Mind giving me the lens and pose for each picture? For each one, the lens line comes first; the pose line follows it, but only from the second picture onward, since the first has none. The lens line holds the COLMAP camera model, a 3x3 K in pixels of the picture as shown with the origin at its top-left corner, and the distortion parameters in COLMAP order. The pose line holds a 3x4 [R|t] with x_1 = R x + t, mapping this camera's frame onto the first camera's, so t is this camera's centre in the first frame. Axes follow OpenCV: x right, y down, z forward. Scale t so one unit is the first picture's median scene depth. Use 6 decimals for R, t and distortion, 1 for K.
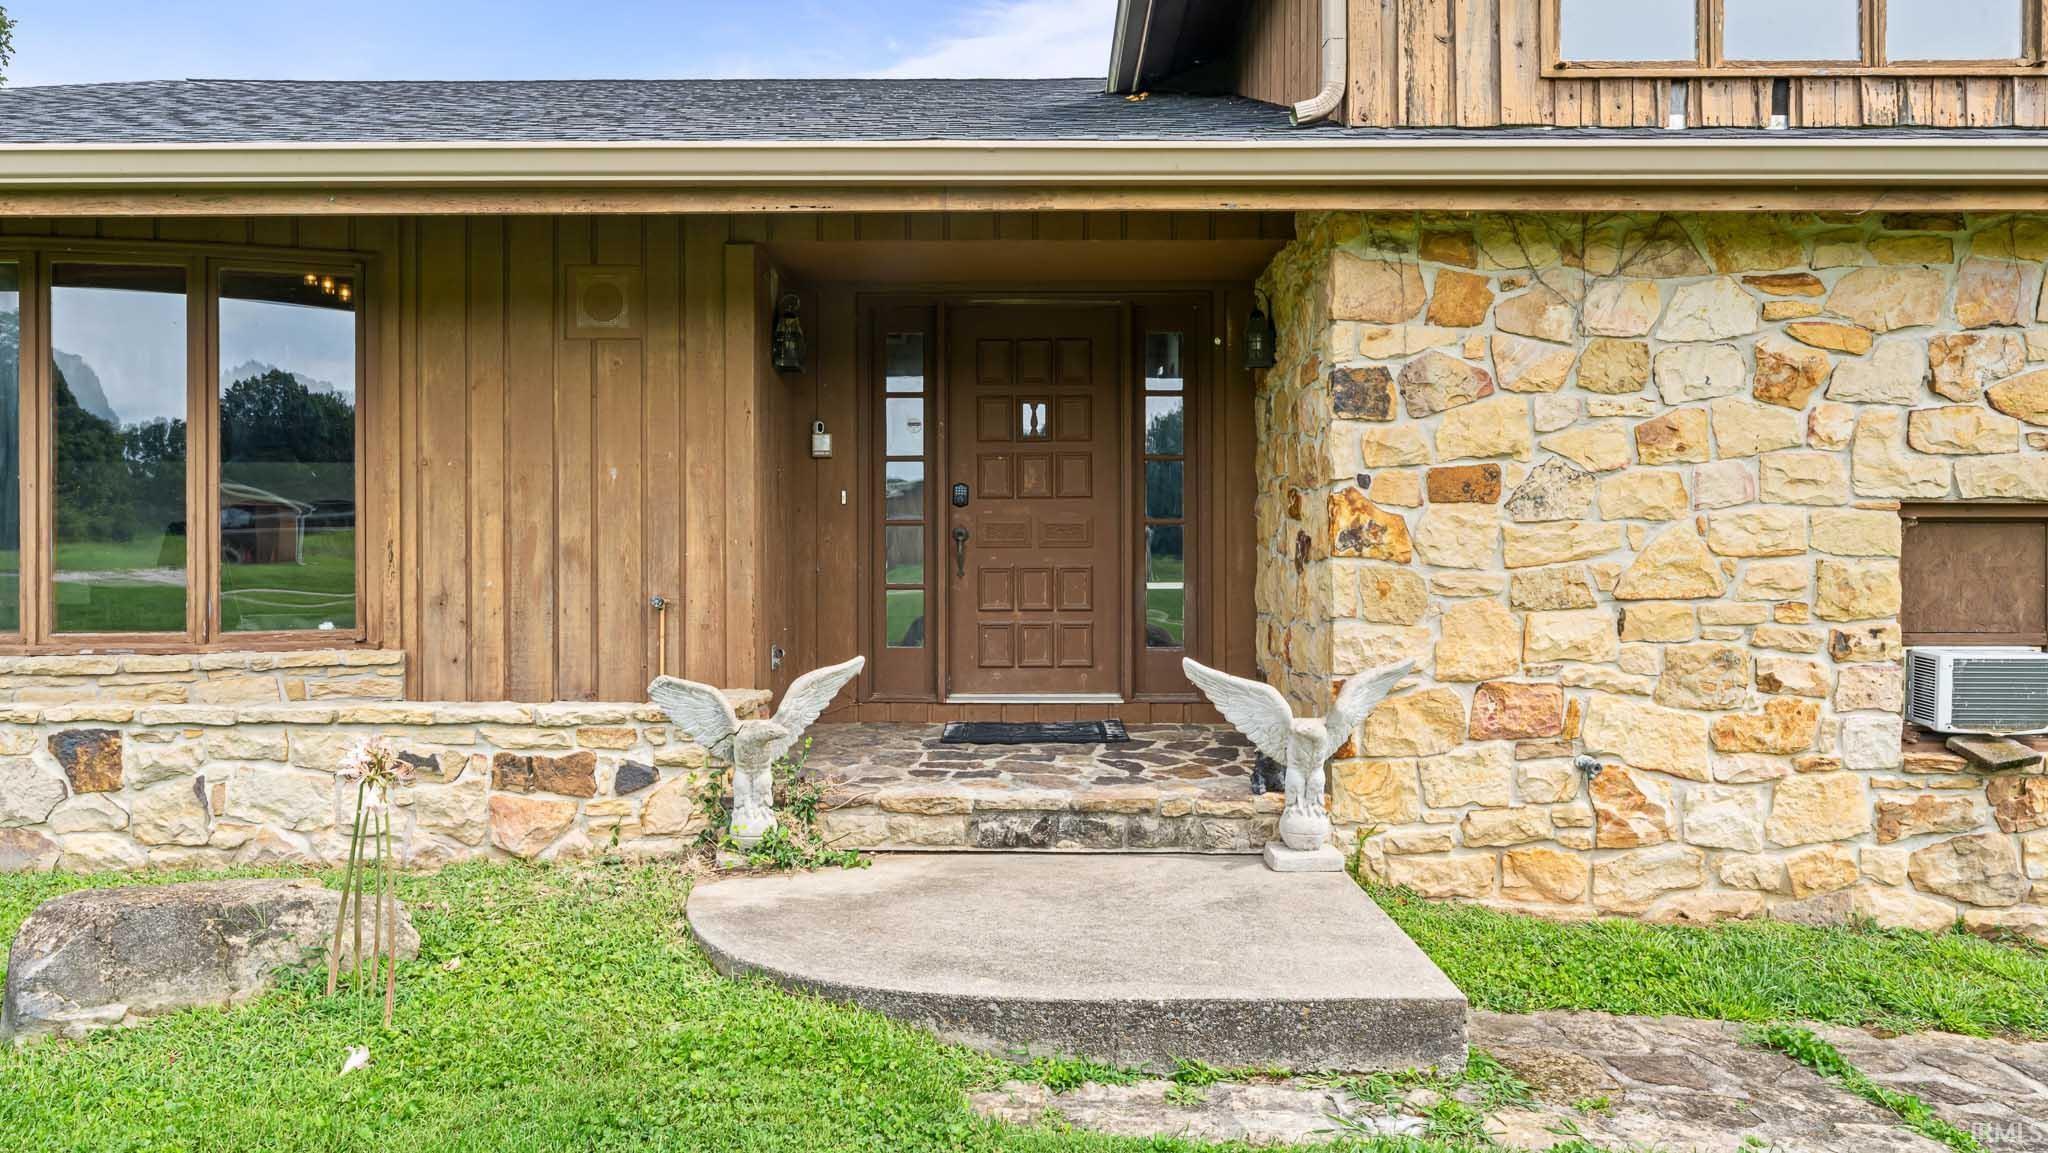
lens RADIAL K [[1278.3, 0, 1033.3], [0, 1278.3, 568.3], [0, 0, 1]] dist [0.002846, 0.001357]
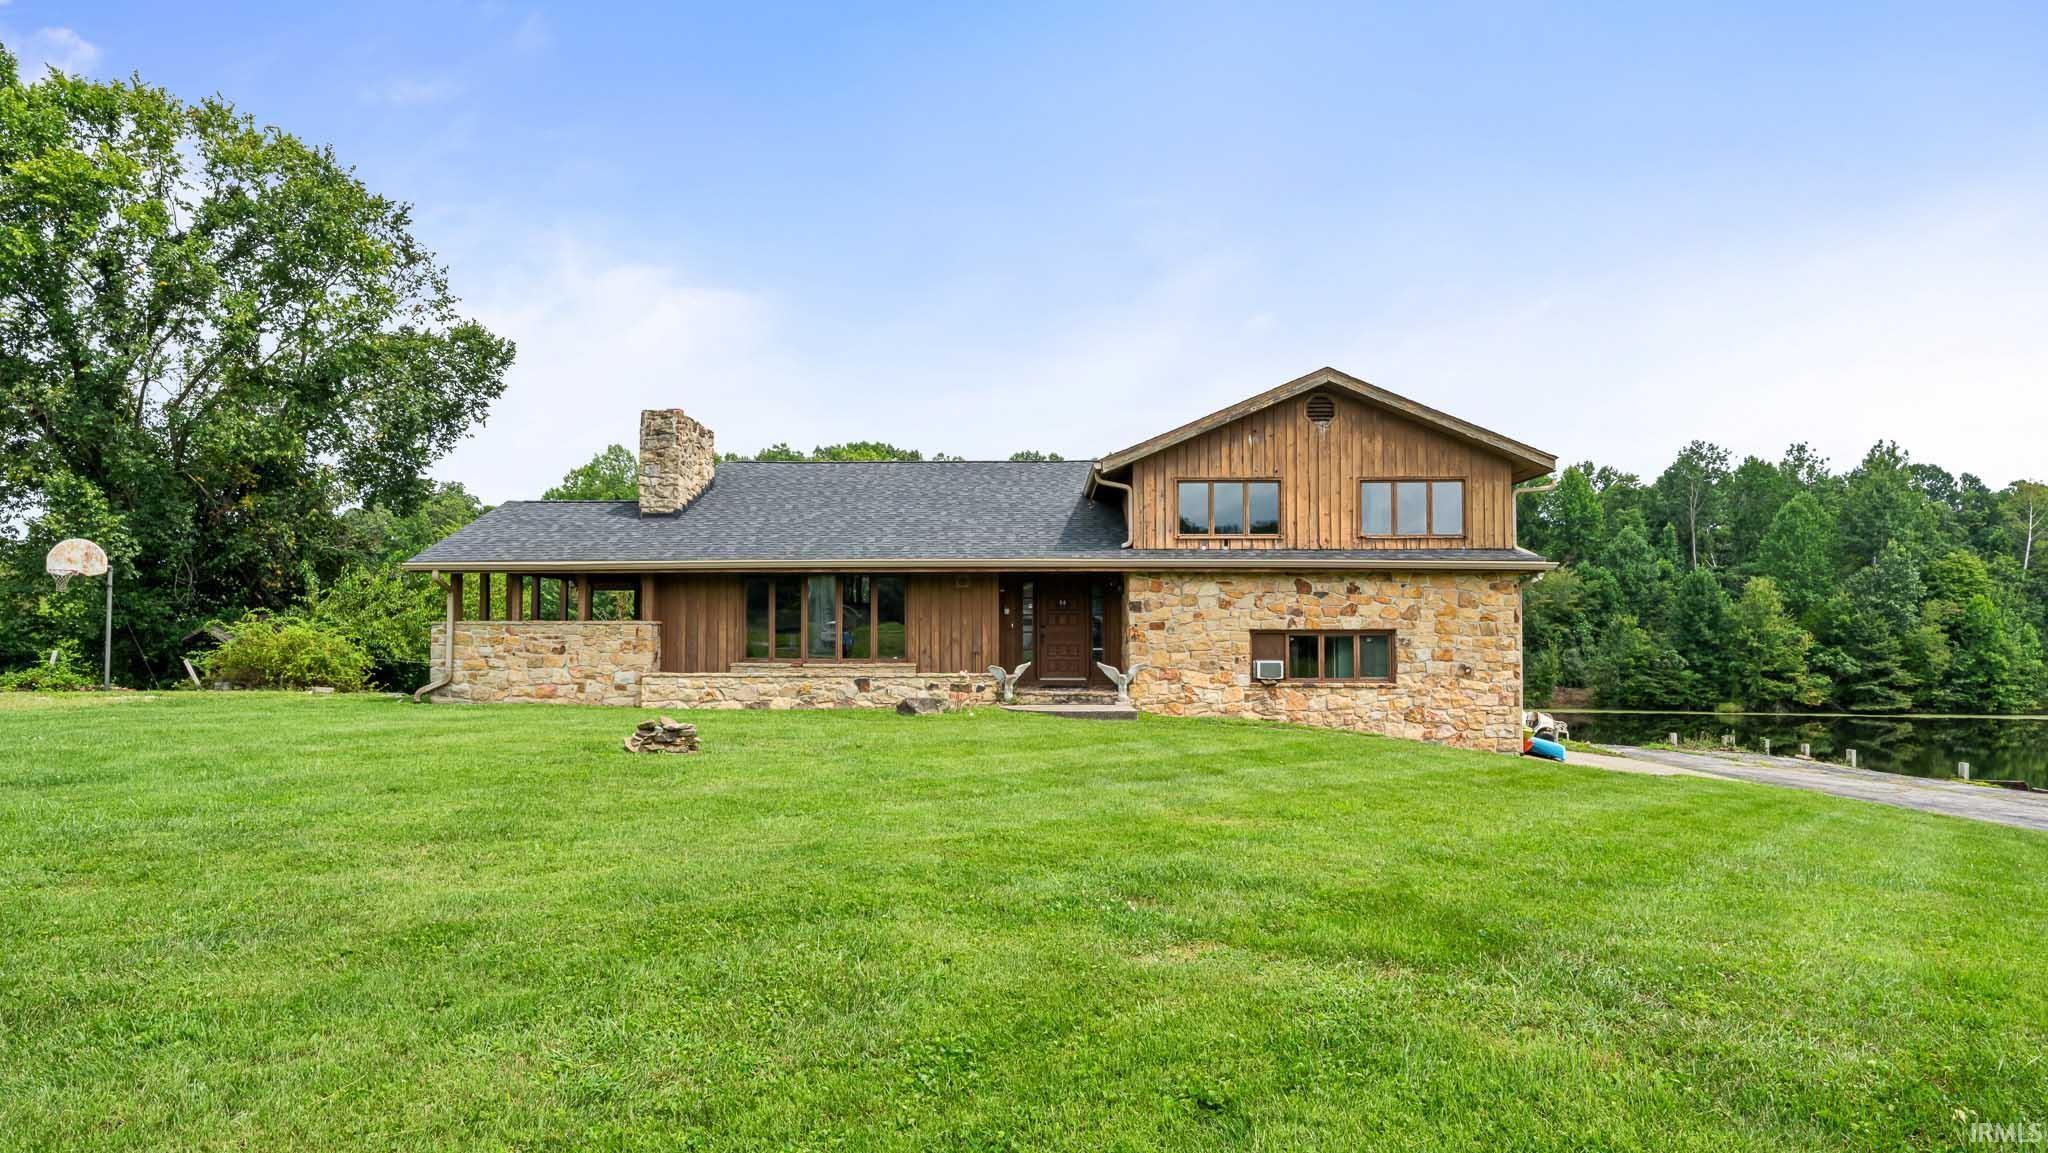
lens RADIAL K [[1091.9, 0, 1015.3], [0, 1091.9, 614.5], [0, 0, 1]] dist [-0.004497, 0.002513]
pose [[0.999958, -0.000392, -0.009106, -0.149751], [0.000095, 0.999470, -0.032553, 0.022811], [0.009114, 0.032551, 0.999429, -3.028487]]
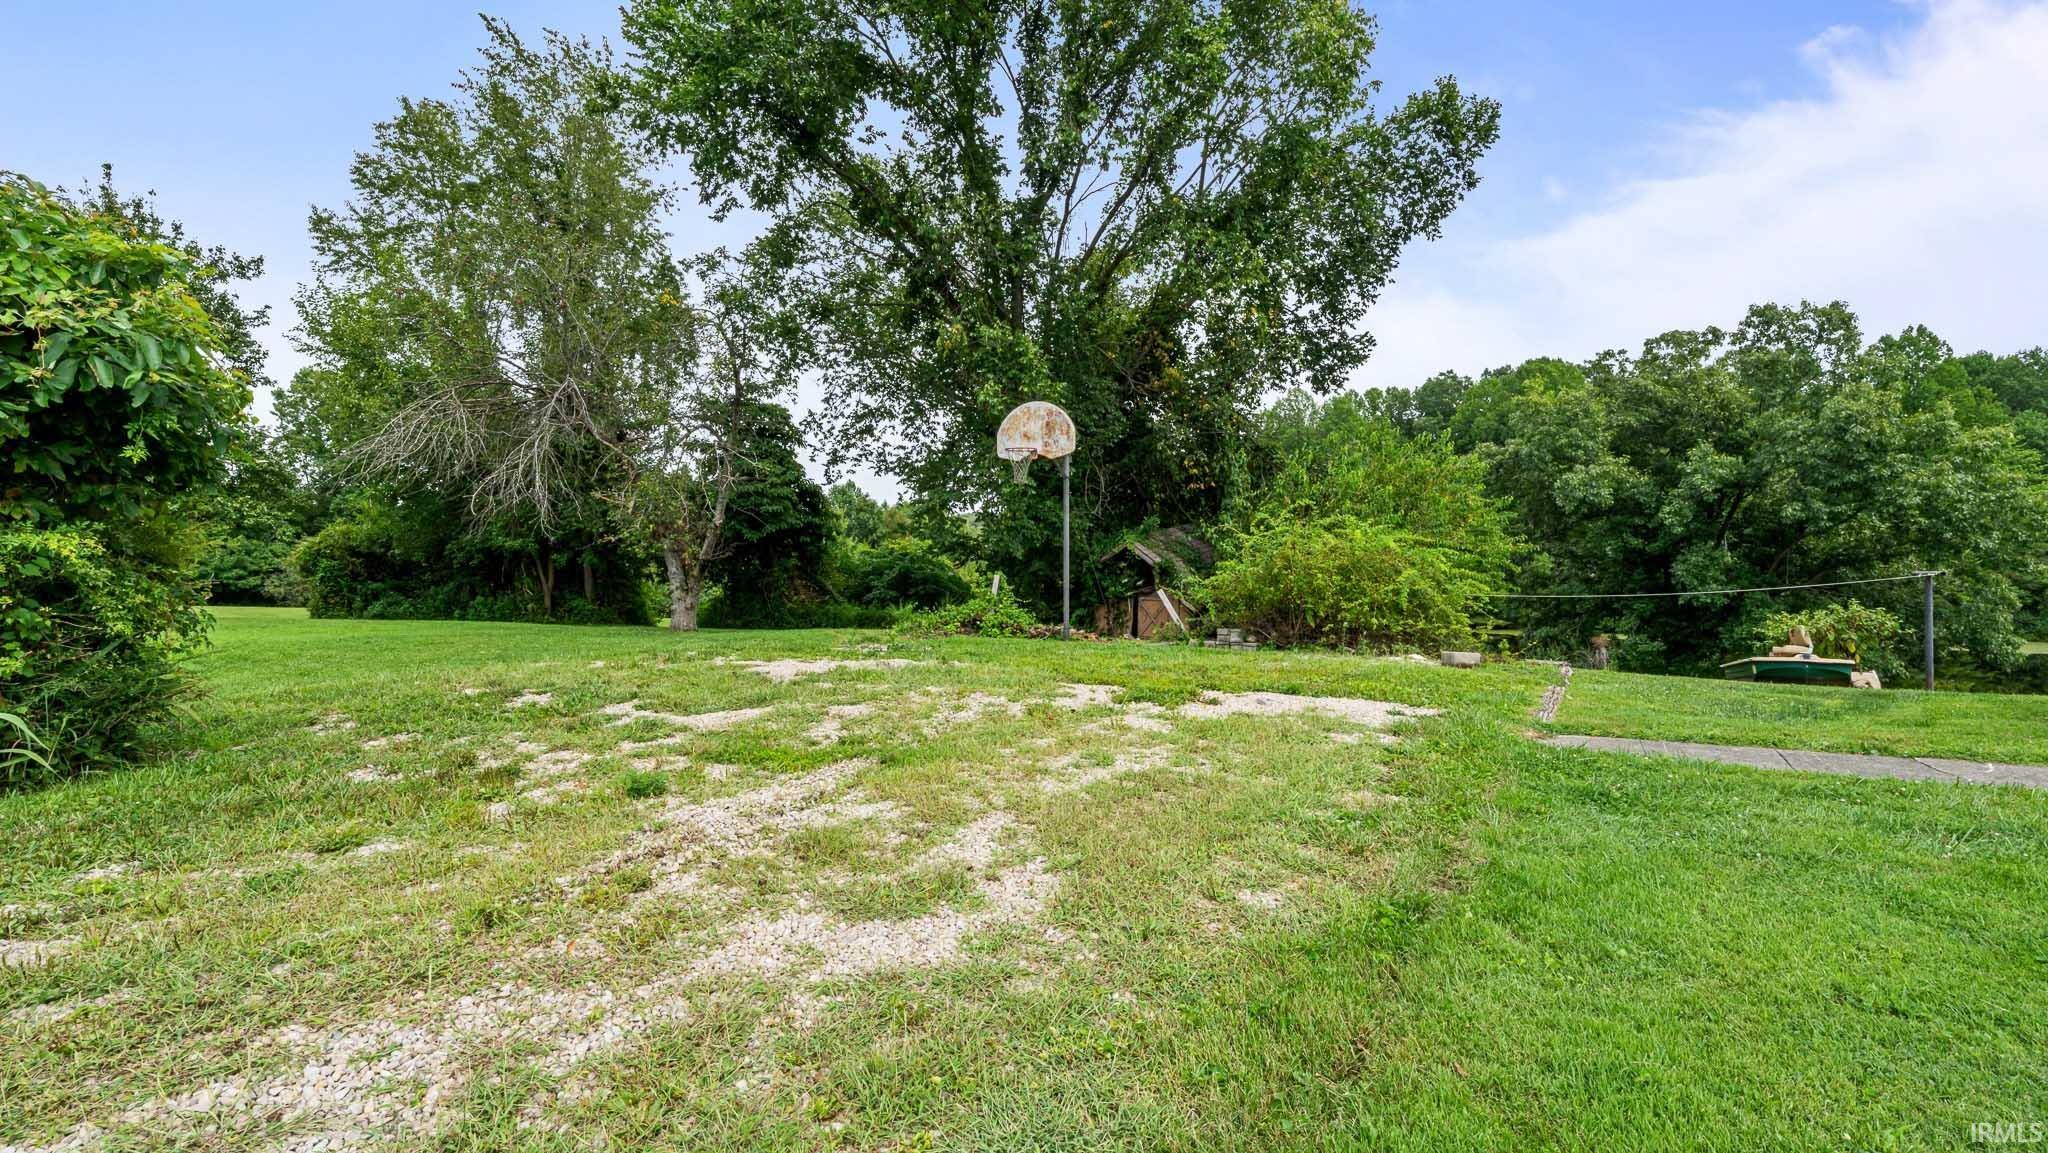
lens RADIAL K [[872.1, 0, 1027.8], [0, 872.1, 557.1], [0, 0, 1]] dist [-0.002808, 0.000193]
pose [[0.834496, -0.009143, -0.550938, -3.378587], [0.000042, 0.999863, -0.016529, 0.010419], [0.551014, 0.013770, 0.834383, 0.029014]]
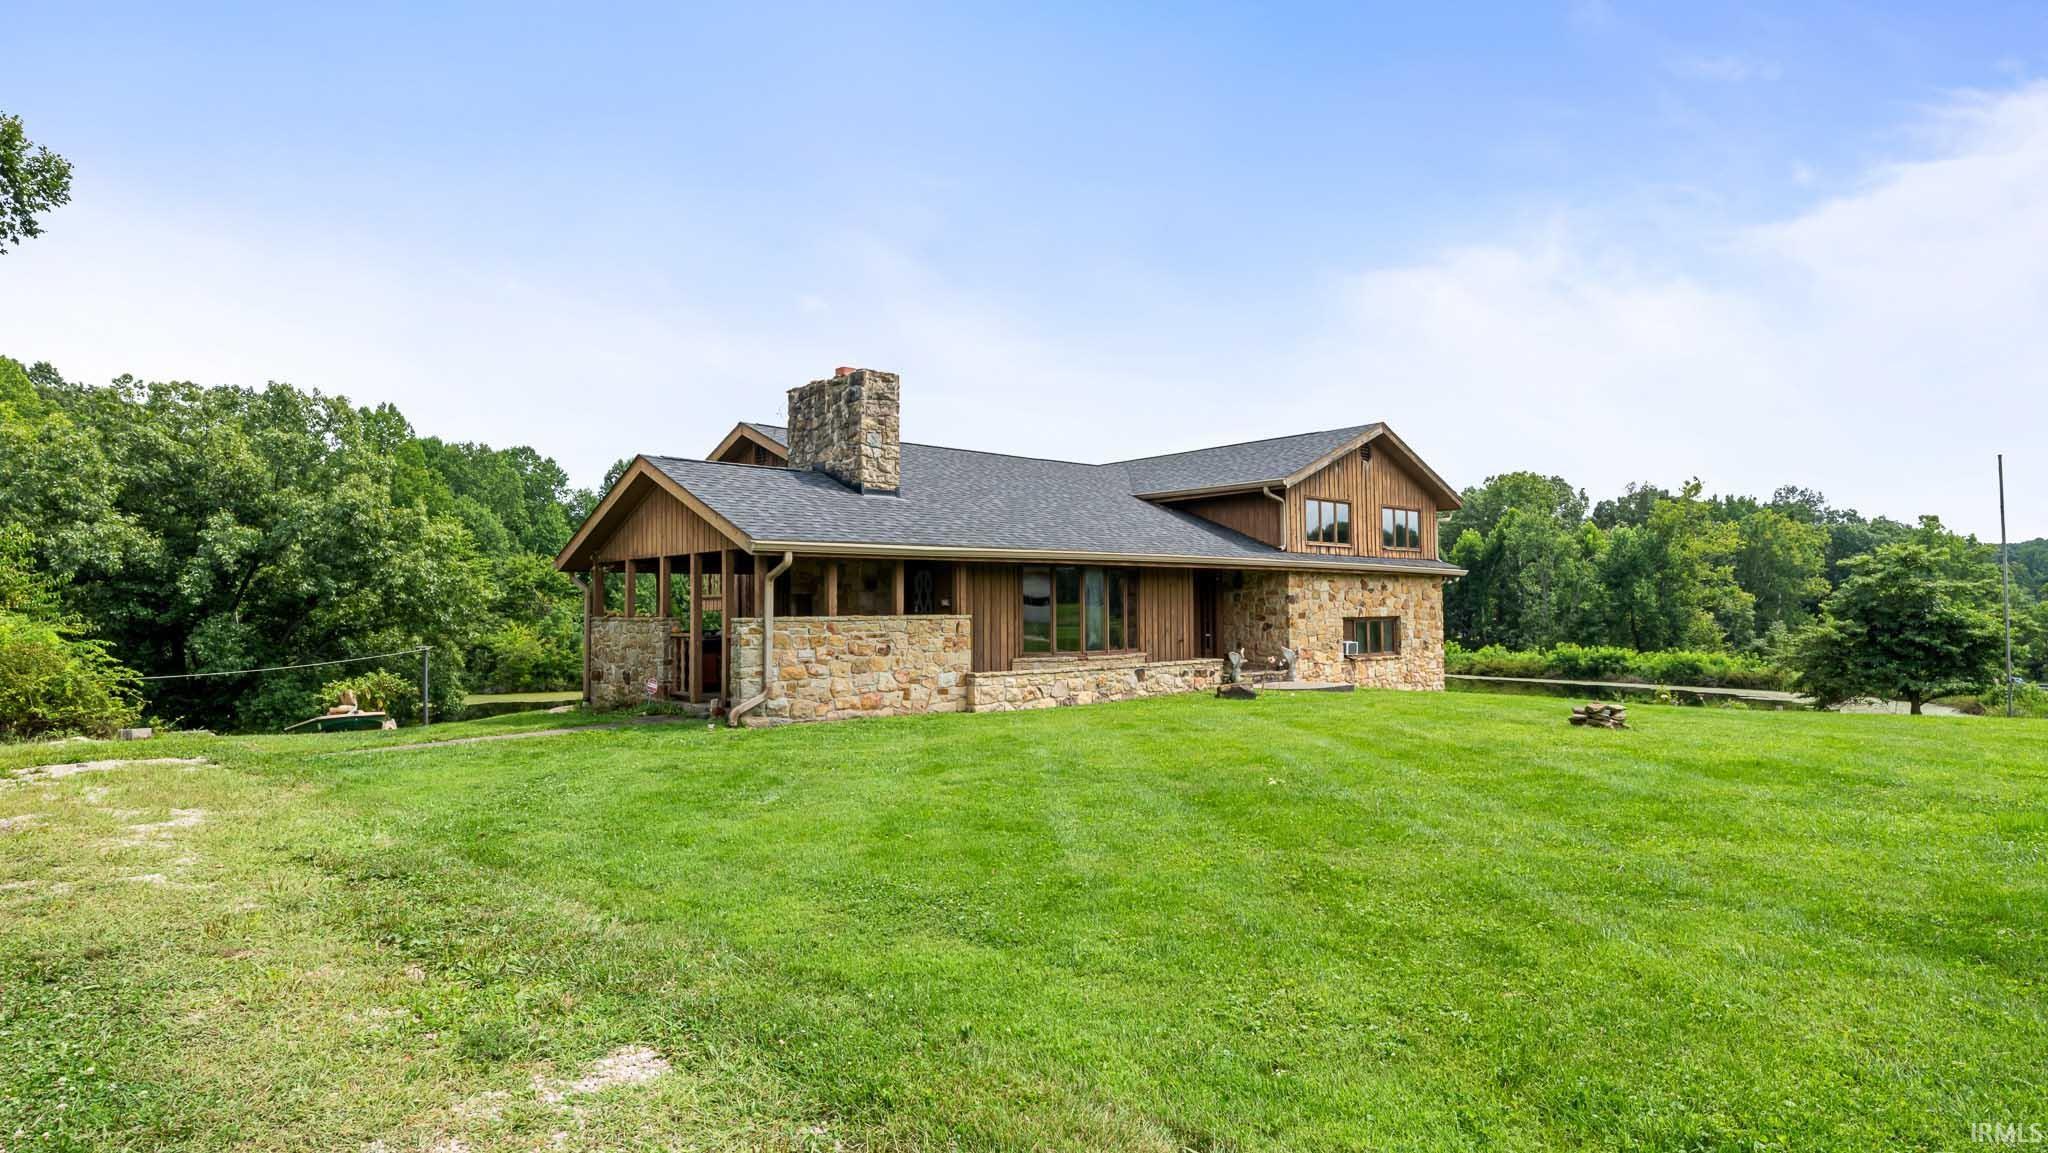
lens RADIAL K [[1091.9, 0, 1022.1], [0, 1091.9, 599.6], [0, 0, 1]] dist [-0.004497, 0.002513]
pose [[0.734028, 0.000001, 0.679120, -3.942855], [0.017819, 0.999656, -0.019261, -0.064767], [-0.678886, 0.026239, 0.733775, -1.763208]]
